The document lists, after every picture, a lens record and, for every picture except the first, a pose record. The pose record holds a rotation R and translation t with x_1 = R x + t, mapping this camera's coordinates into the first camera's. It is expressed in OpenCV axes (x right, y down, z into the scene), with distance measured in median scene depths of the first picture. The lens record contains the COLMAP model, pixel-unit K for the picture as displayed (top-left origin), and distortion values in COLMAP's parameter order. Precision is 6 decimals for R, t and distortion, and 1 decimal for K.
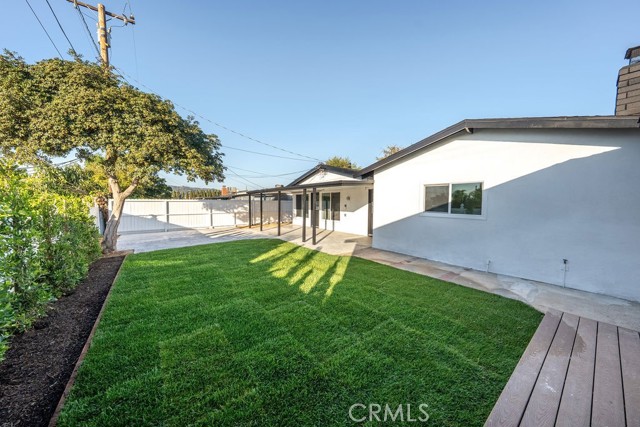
lens RADIAL K [[216.1, 0, 320.0], [0, 216.1, 213.5], [0, 0, 1]] dist [-0.001125, 0.000024]
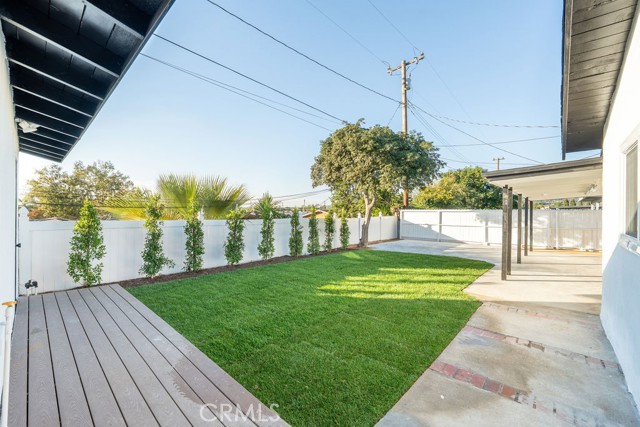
lens RADIAL K [[263.9, 0, 320.0], [0, 263.9, 213.5], [0, 0, 1]] dist [0.001273, -0.000021]
pose [[0.186470, 0.001950, -0.982459, 0.773659], [-0.059734, 0.998170, -0.009356, -0.005065], [0.980643, 0.060431, 0.186245, 0.443560]]
